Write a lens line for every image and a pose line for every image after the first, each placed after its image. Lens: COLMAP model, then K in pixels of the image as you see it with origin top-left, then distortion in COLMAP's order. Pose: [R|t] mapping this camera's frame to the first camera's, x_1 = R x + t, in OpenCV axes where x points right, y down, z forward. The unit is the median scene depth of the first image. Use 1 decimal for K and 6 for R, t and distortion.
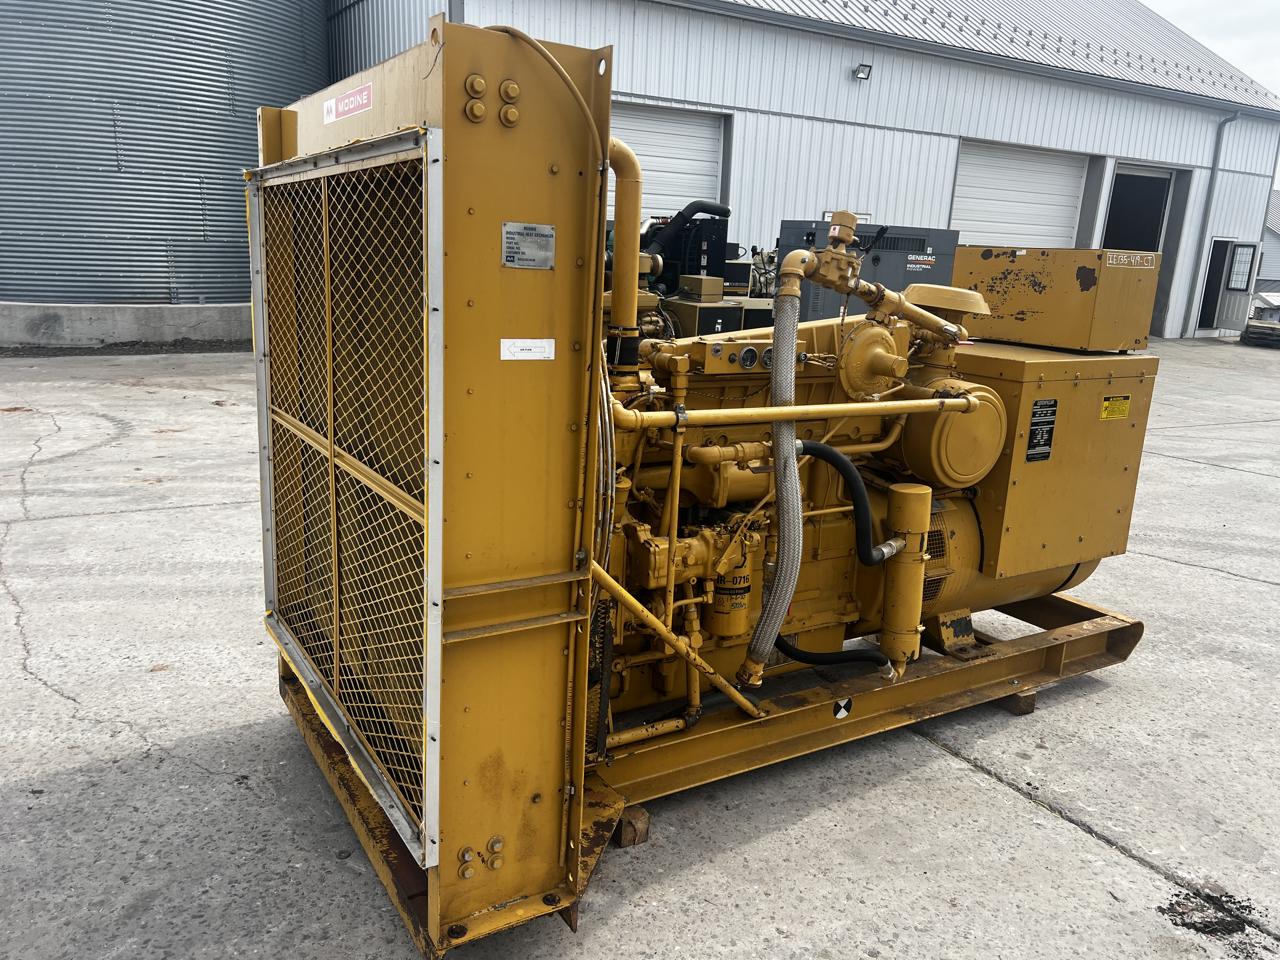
lens RADIAL K [[970.9, 0, 619.0], [0, 970.9, 474.1], [0, 0, 1]] dist [0.090031, -0.112639]
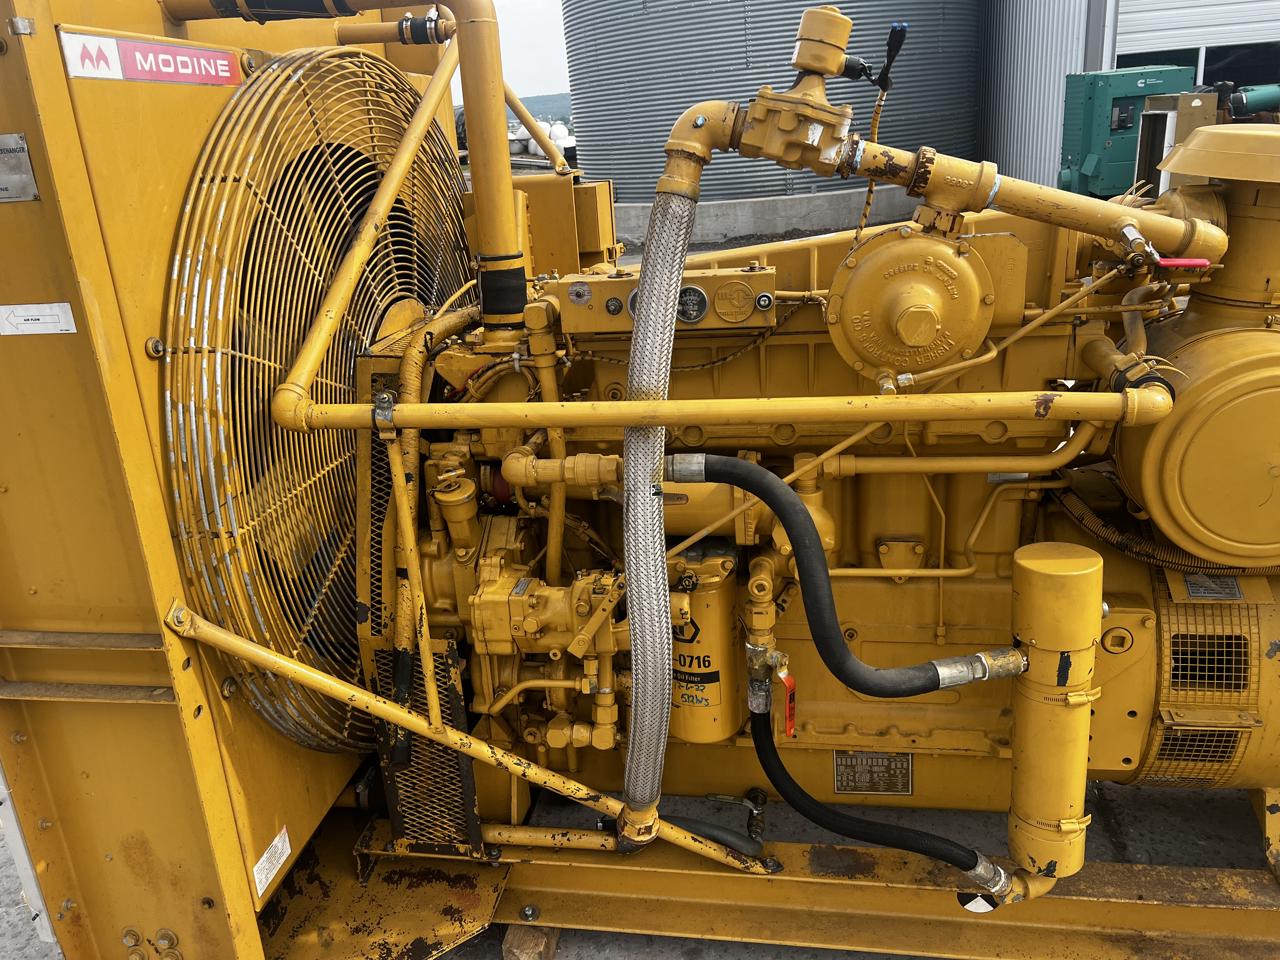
lens RADIAL K [[959.6, 0, 637.9], [0, 959.6, 463.6], [0, 0, 1]] dist [0.049059, -0.065716]
pose [[0.757655, 0.119001, -0.641715, 0.473187], [-0.043713, 0.990282, 0.132028, -0.094252], [0.651190, -0.071981, 0.755494, 0.520910]]
